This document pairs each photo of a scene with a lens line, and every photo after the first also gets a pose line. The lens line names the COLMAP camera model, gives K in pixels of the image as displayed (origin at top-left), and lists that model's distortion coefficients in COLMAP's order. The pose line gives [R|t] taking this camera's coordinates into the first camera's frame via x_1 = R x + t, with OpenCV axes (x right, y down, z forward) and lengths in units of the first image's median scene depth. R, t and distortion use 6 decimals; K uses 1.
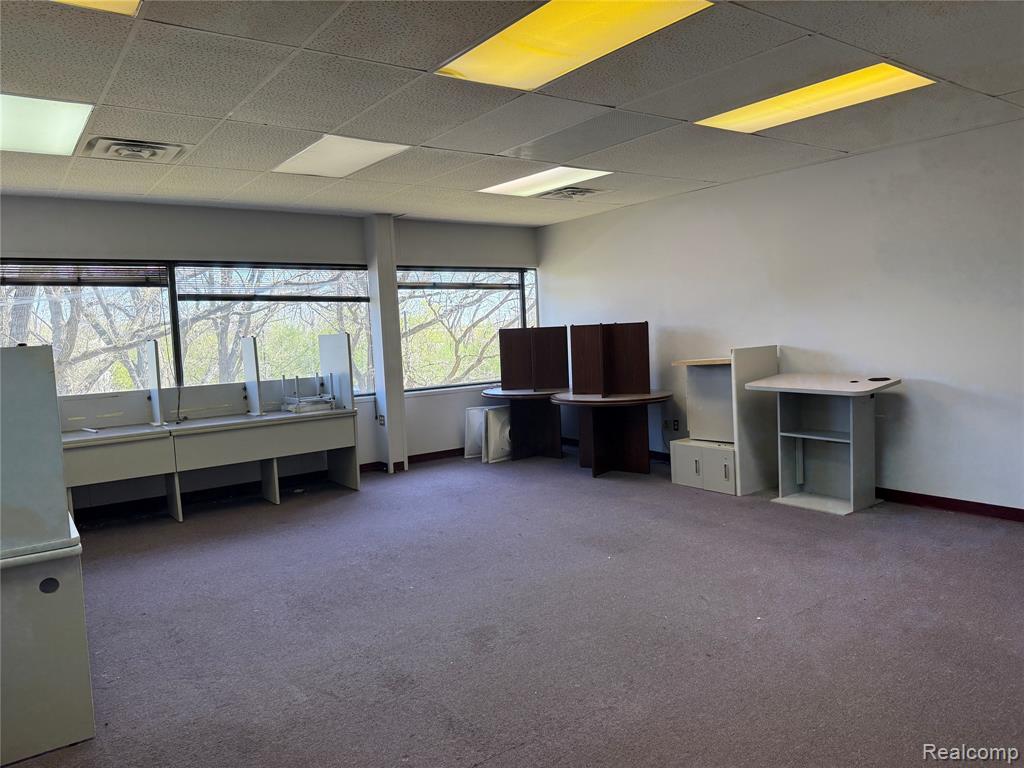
lens RADIAL K [[718.0, 0, 521.5], [0, 718.0, 388.0], [0, 0, 1]] dist [0.050608, -0.060265]
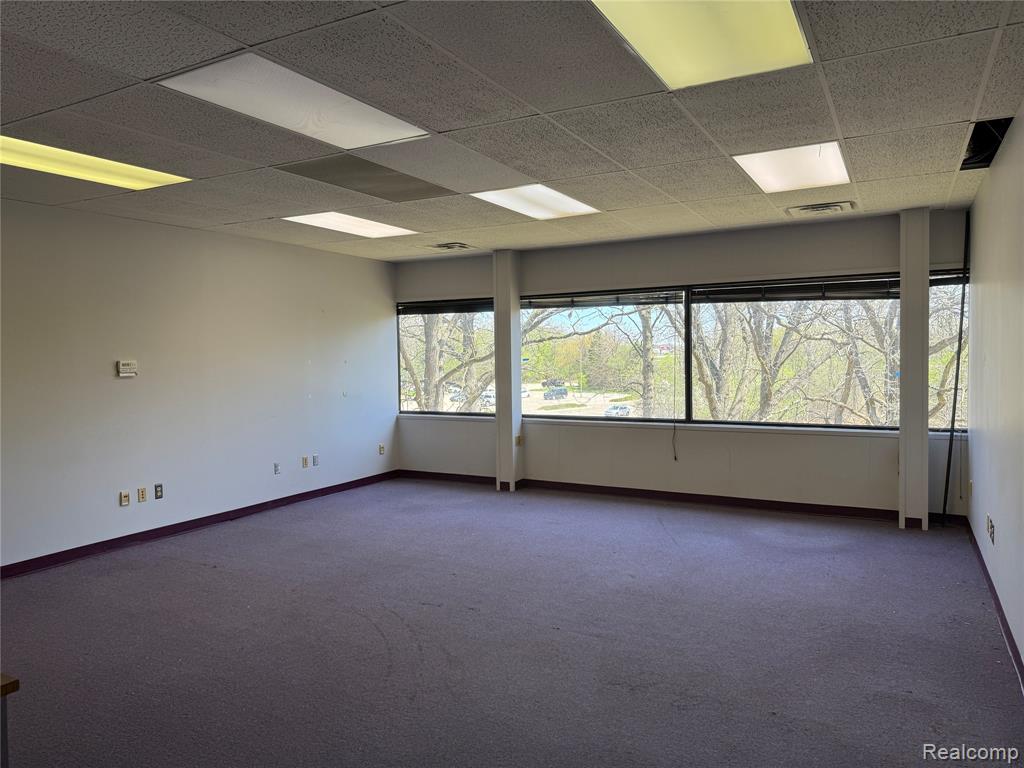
lens RADIAL K [[718.0, 0, 514.5], [0, 718.0, 379.7], [0, 0, 1]] dist [0.050608, -0.060265]
pose [[0.429504, 0.070535, -0.900306, 0.765114], [-0.086369, 0.995583, 0.036797, -0.084752], [0.898925, 0.061954, 0.433699, 0.548530]]
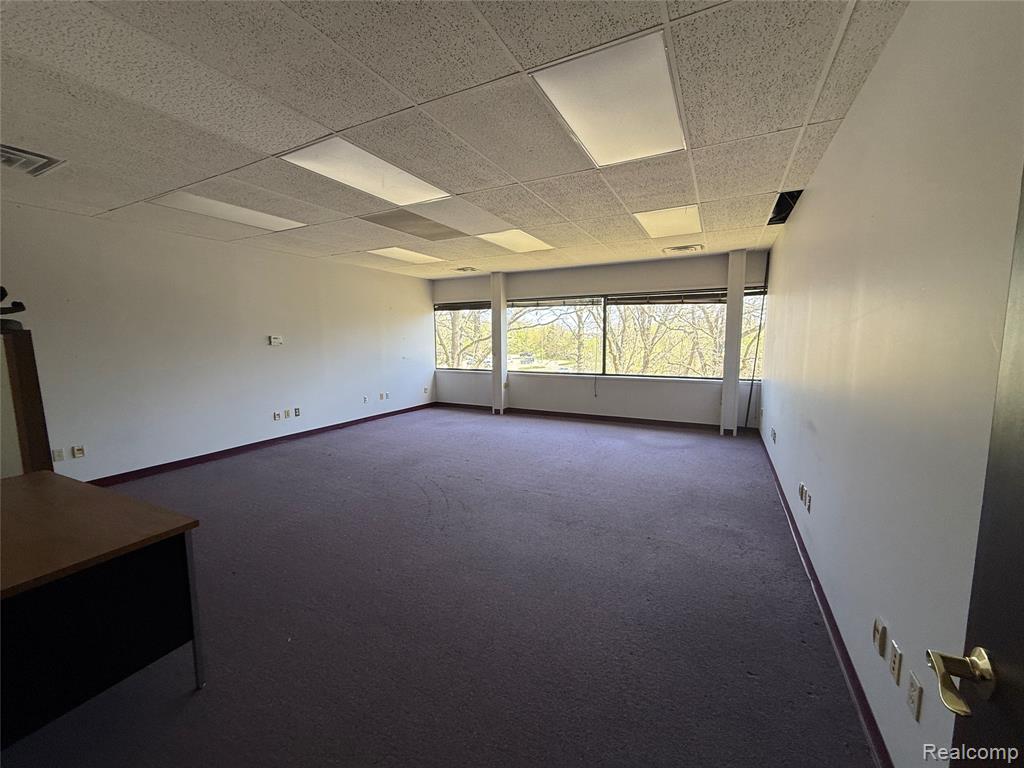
lens RADIAL K [[411.5, 0, 509.2], [0, 411.5, 384.6], [0, 0, 1]] dist [0.001591, 0.000312]
pose [[0.441221, 0.144793, -0.885640, 0.754377], [-0.093456, 0.988945, 0.115123, -0.079811], [0.892519, 0.031974, 0.449875, 0.555669]]
